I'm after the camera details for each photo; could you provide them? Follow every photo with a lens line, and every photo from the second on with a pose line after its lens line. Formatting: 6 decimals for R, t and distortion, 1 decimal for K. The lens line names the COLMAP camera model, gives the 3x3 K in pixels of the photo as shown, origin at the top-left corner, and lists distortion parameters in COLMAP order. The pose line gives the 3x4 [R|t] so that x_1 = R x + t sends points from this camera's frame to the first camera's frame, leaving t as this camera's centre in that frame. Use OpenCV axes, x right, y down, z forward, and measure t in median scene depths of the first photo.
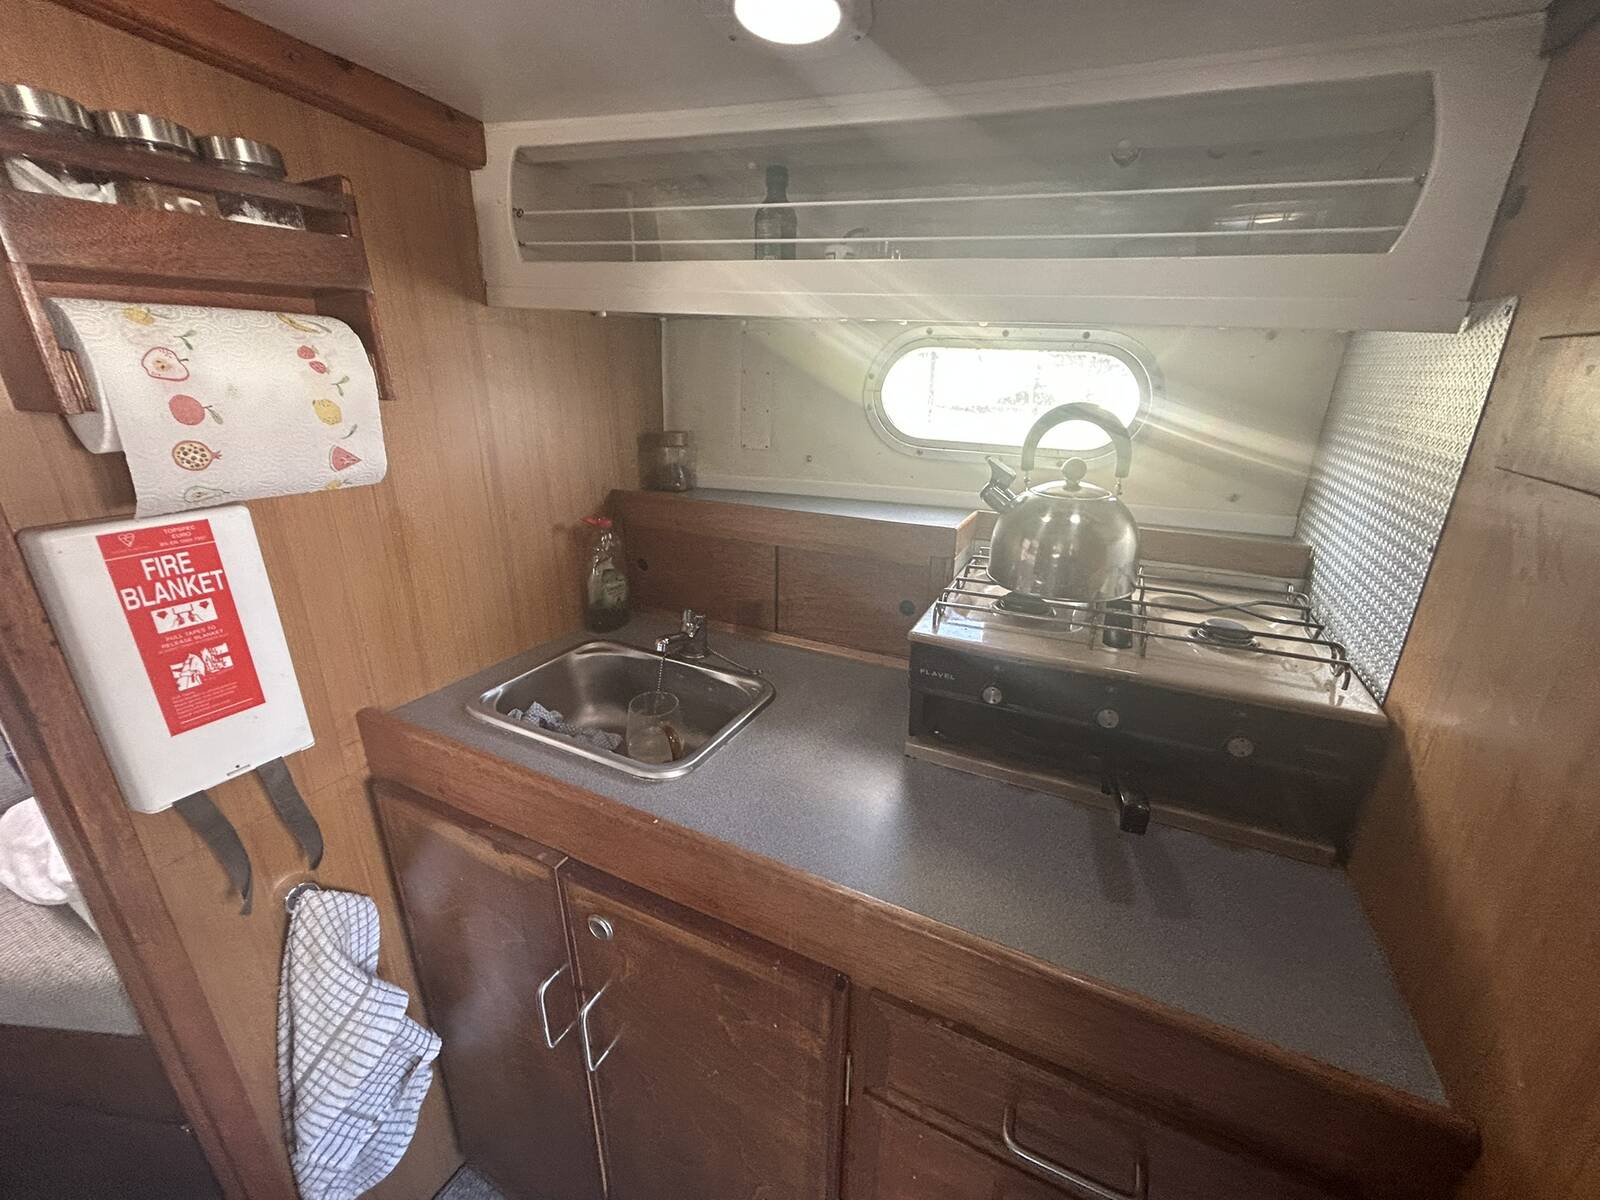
lens RADIAL K [[640.8, 0, 798.0], [0, 640.8, 600.7], [0, 0, 1]] dist [-0.001857, 0.000252]
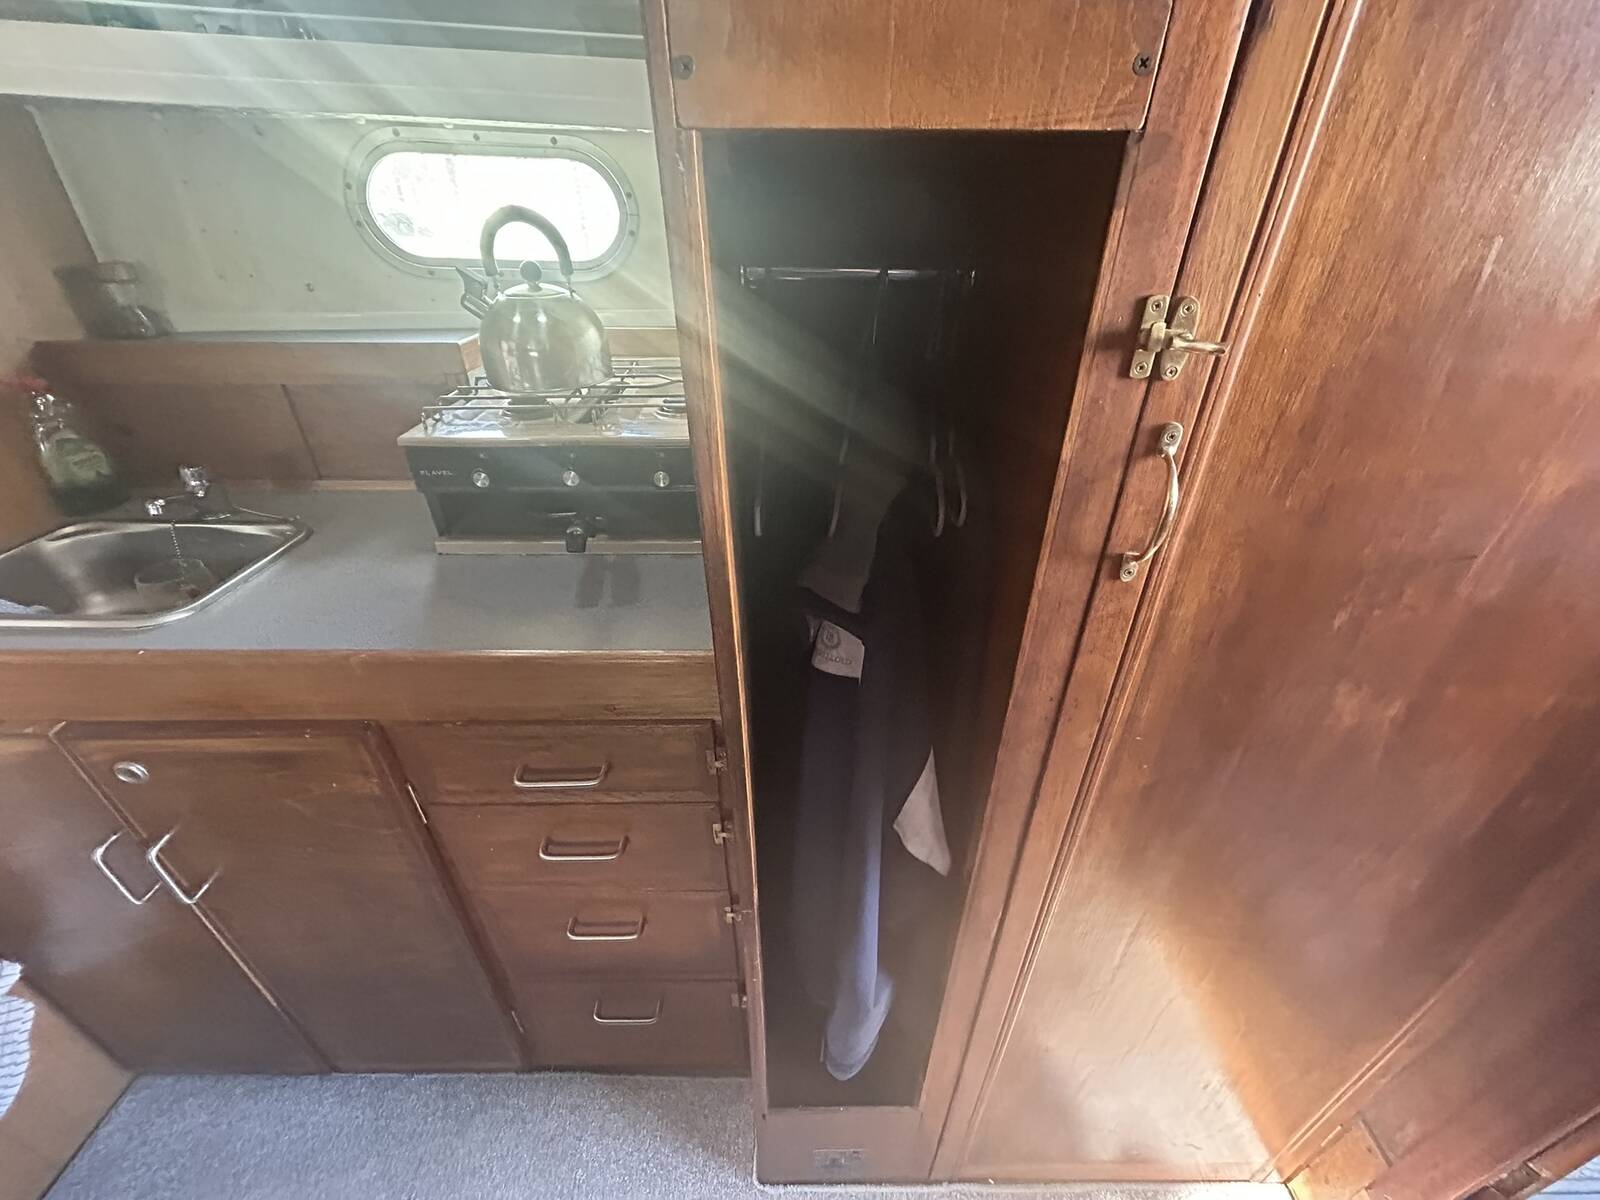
lens RADIAL K [[640.8, 0, 799.0], [0, 640.8, 601.8], [0, 0, 1]] dist [-0.001857, 0.000252]
pose [[0.895495, -0.240705, 0.374365, 0.279792], [0.156650, 0.957773, 0.241105, 0.143353], [-0.416592, -0.157264, 0.895388, -0.270060]]
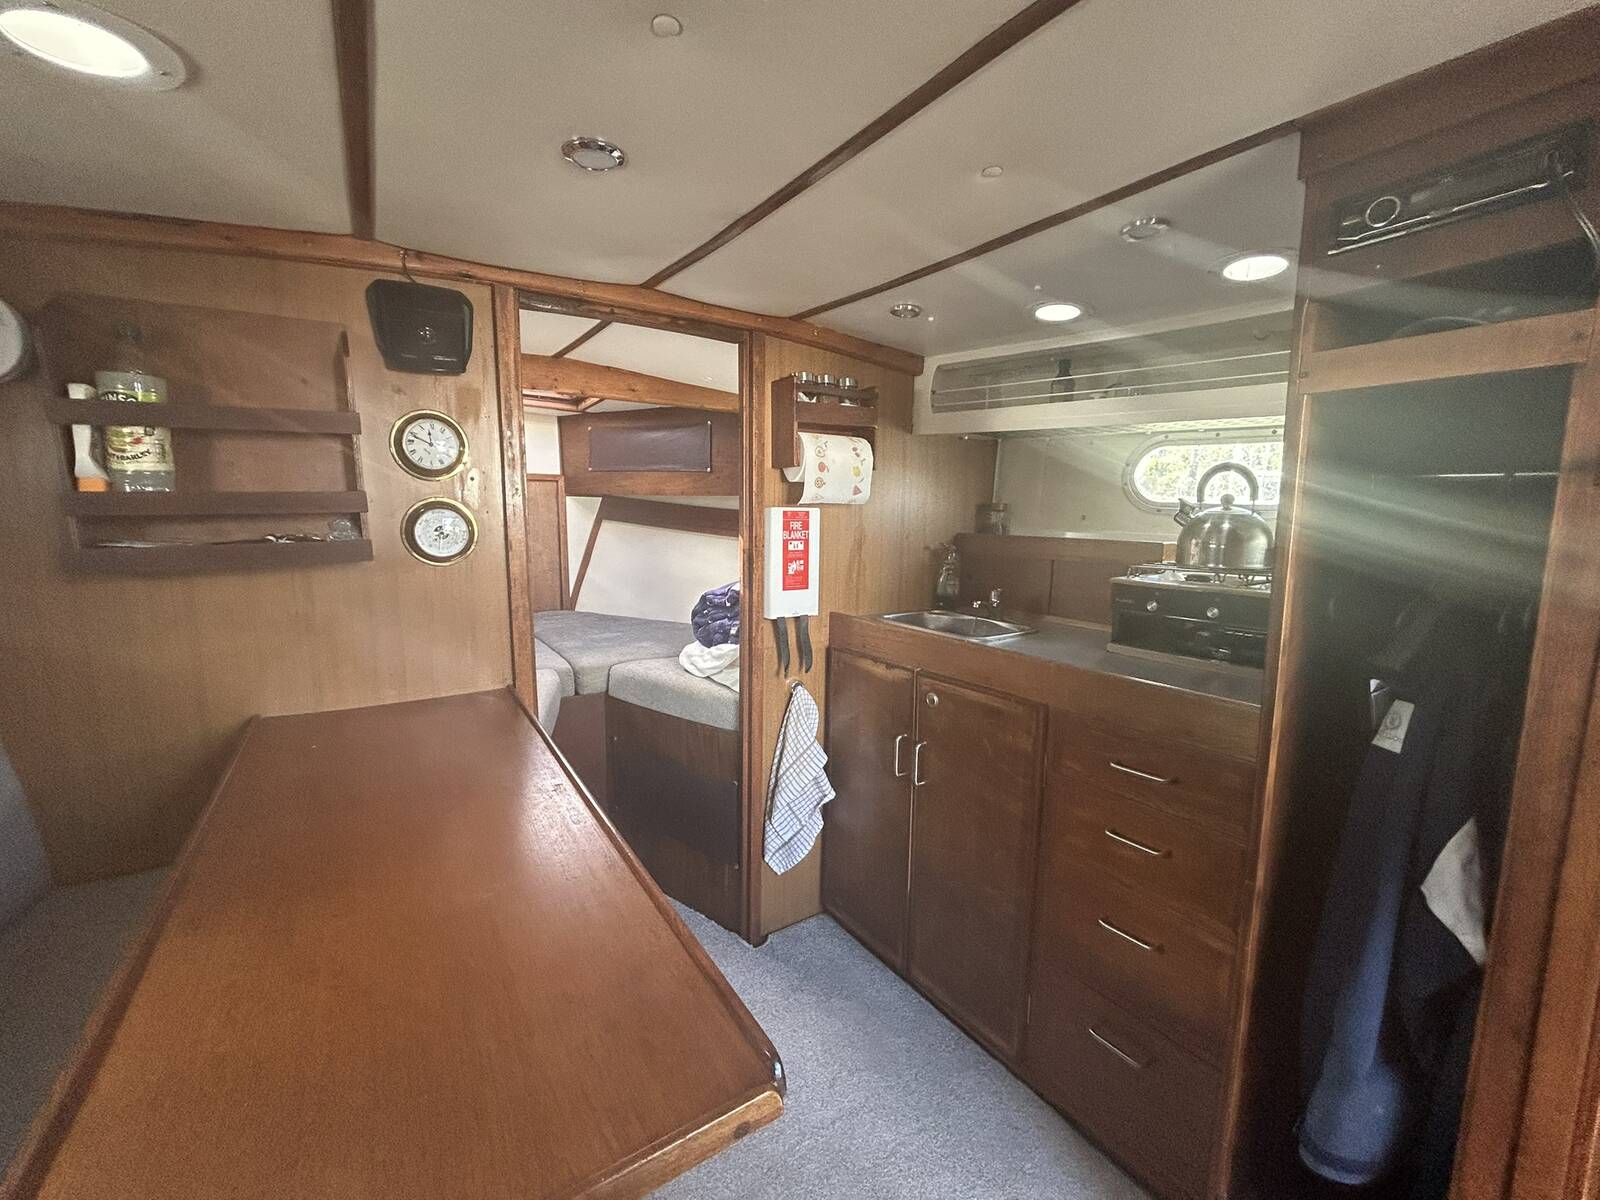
lens RADIAL K [[640.8, 0, 797.7], [0, 640.8, 601.6], [0, 0, 1]] dist [-0.001857, 0.000252]
pose [[0.875008, 0.067520, -0.479376, 0.249406], [-0.166484, 0.971798, -0.167008, 0.526283], [0.454580, 0.225942, 0.861573, -0.929418]]
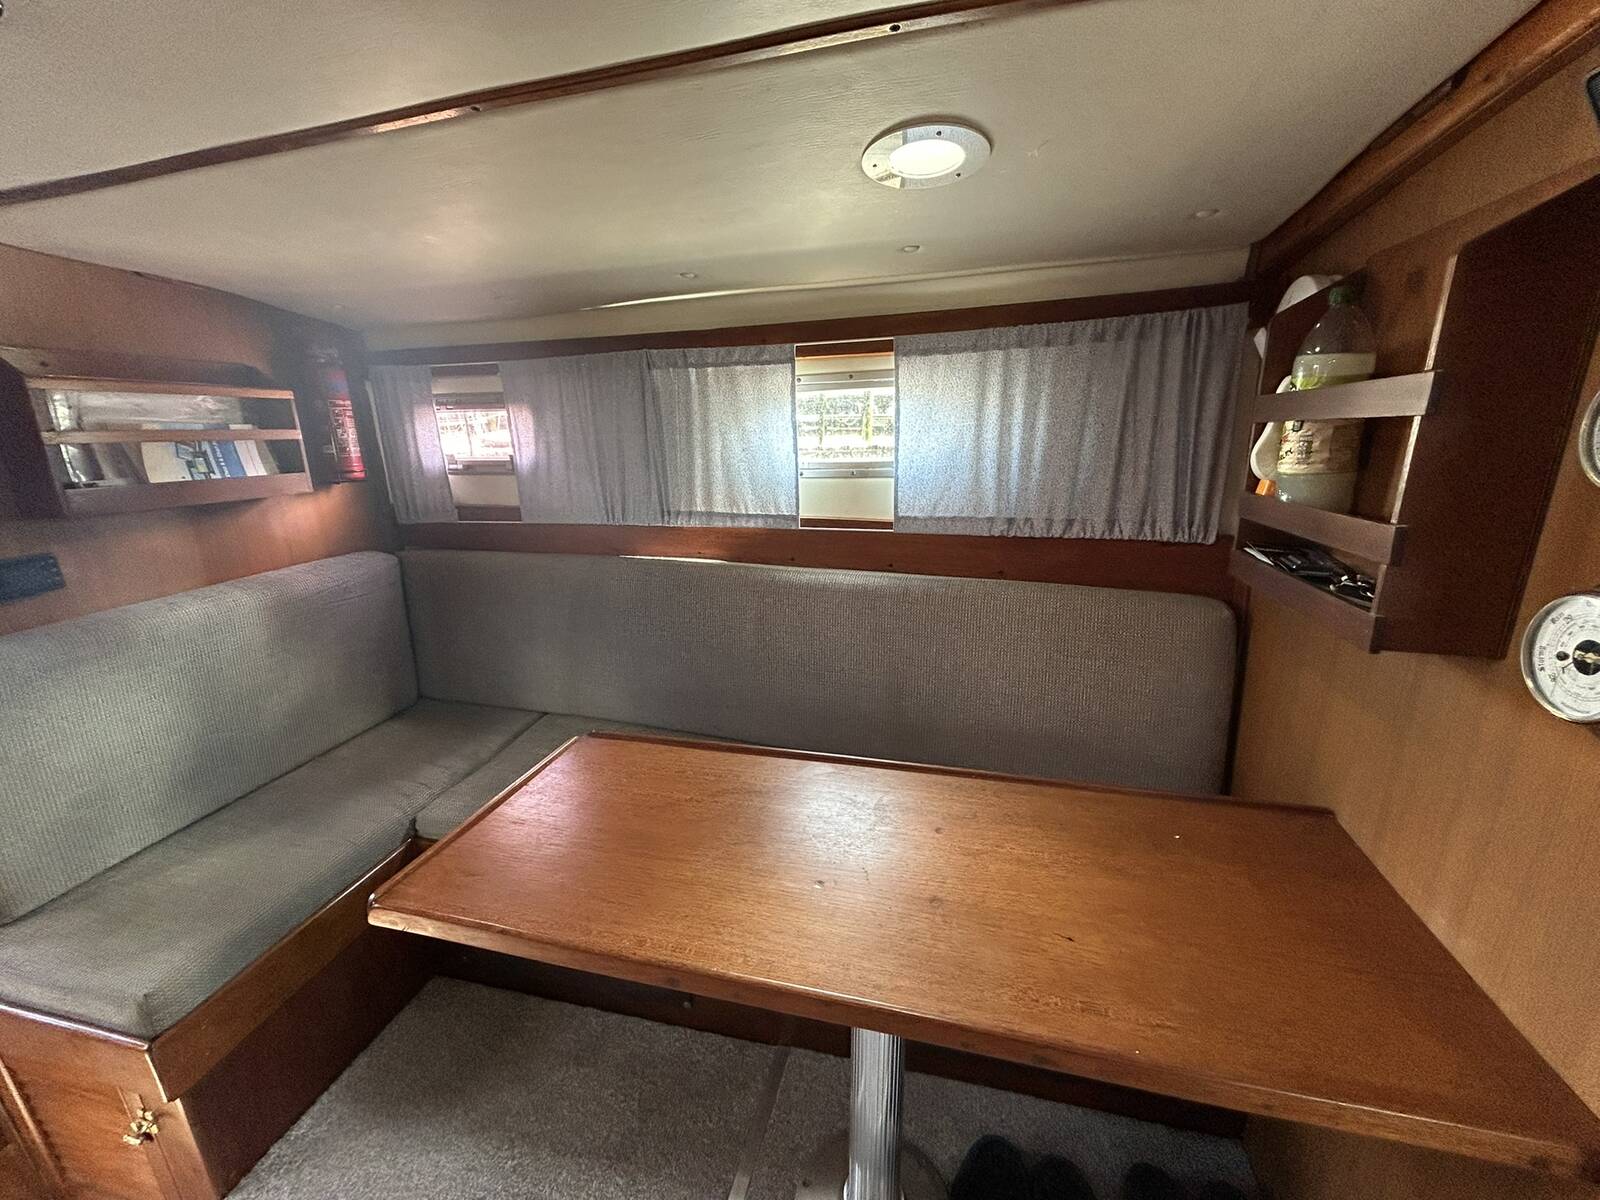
lens RADIAL K [[640.8, 0, 802.8], [0, 640.8, 602.1], [0, 0, 1]] dist [-0.001857, 0.000252]
pose [[-0.973163, 0.060145, -0.222118, -0.414440], [-0.081667, 0.812141, 0.577718, -0.048239], [0.215138, 0.580353, -0.785433, 0.206930]]
